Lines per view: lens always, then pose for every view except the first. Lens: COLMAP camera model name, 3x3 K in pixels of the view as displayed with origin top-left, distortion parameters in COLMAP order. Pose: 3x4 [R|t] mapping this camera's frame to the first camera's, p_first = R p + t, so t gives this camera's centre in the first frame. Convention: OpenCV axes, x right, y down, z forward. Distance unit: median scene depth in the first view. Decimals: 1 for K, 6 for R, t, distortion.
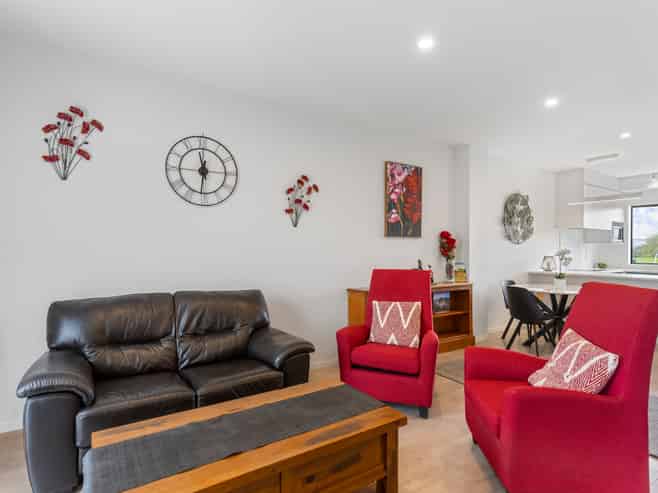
lens RADIAL K [[353.5, 0, 329.0], [0, 353.5, 246.5], [0, 0, 1]] dist [0.001147, 0.000588]
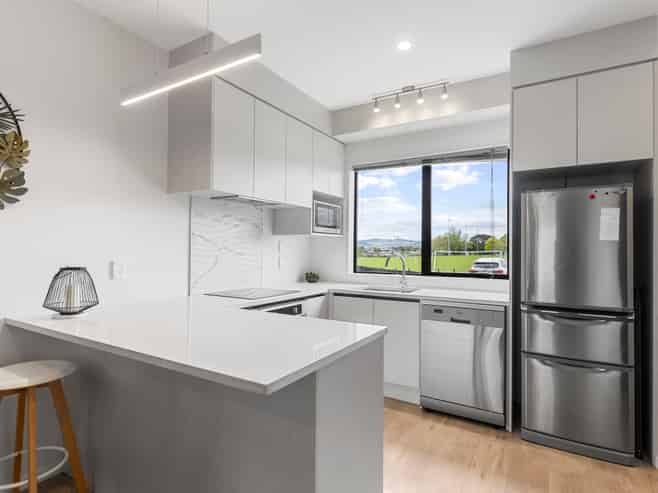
lens RADIAL K [[361.4, 0, 329.0], [0, 361.4, 246.5], [0, 0, 1]] dist [-0.000467, -0.000079]
pose [[0.896774, 0.003330, 0.442476, 0.831410], [-0.002955, 0.999994, -0.001536, 0.011436], [-0.442479, 0.000070, 0.896779, 0.746875]]
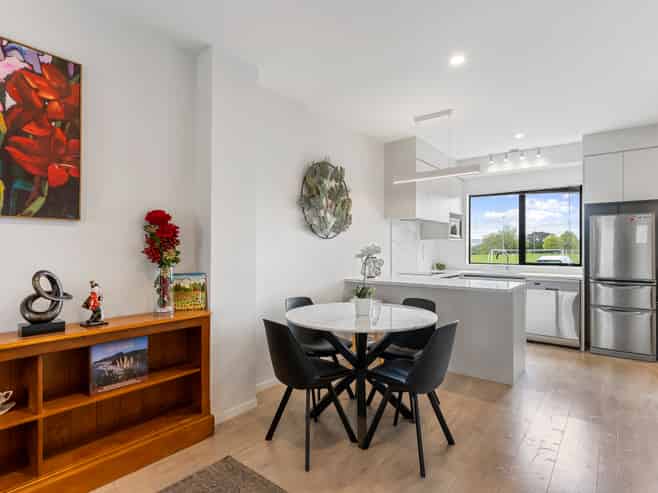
lens RADIAL K [[353.5, 0, 329.0], [0, 353.5, 246.5], [0, 0, 1]] dist [0.001147, 0.000588]
pose [[0.948869, -0.002702, 0.315659, 0.393088], [0.002647, 0.999996, 0.000605, 0.008260], [-0.315660, 0.000262, 0.948872, 0.444339]]
